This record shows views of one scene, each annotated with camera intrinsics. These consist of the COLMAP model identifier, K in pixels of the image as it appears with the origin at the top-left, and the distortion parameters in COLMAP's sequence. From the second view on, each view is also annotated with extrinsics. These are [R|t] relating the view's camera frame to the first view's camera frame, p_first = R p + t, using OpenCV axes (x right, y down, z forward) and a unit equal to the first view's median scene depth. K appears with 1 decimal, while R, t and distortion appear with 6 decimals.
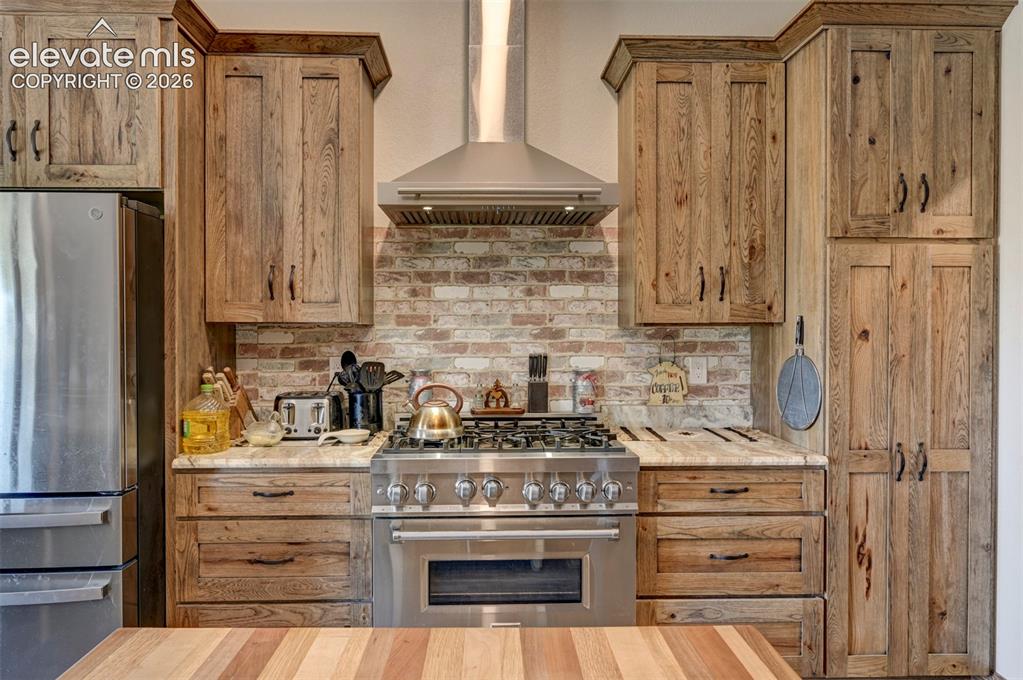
lens RADIAL K [[615.2, 0, 509.2], [0, 615.2, 330.8], [0, 0, 1]] dist [-0.002095, -0.001363]
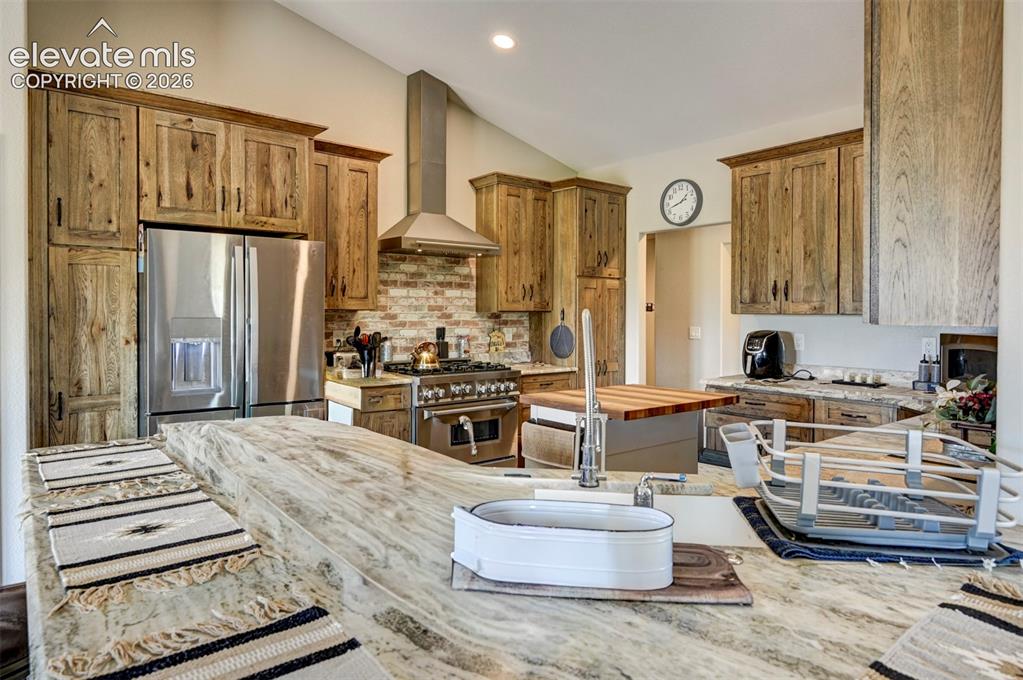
lens RADIAL K [[622.8, 0, 512.3], [0, 622.8, 306.0], [0, 0, 1]] dist [0.003863, 0.000234]
pose [[0.792411, 0.010298, 0.609900, -1.019446], [-0.001701, 0.999891, -0.014673, 0.002087], [-0.609985, 0.010590, 0.792342, -0.670016]]
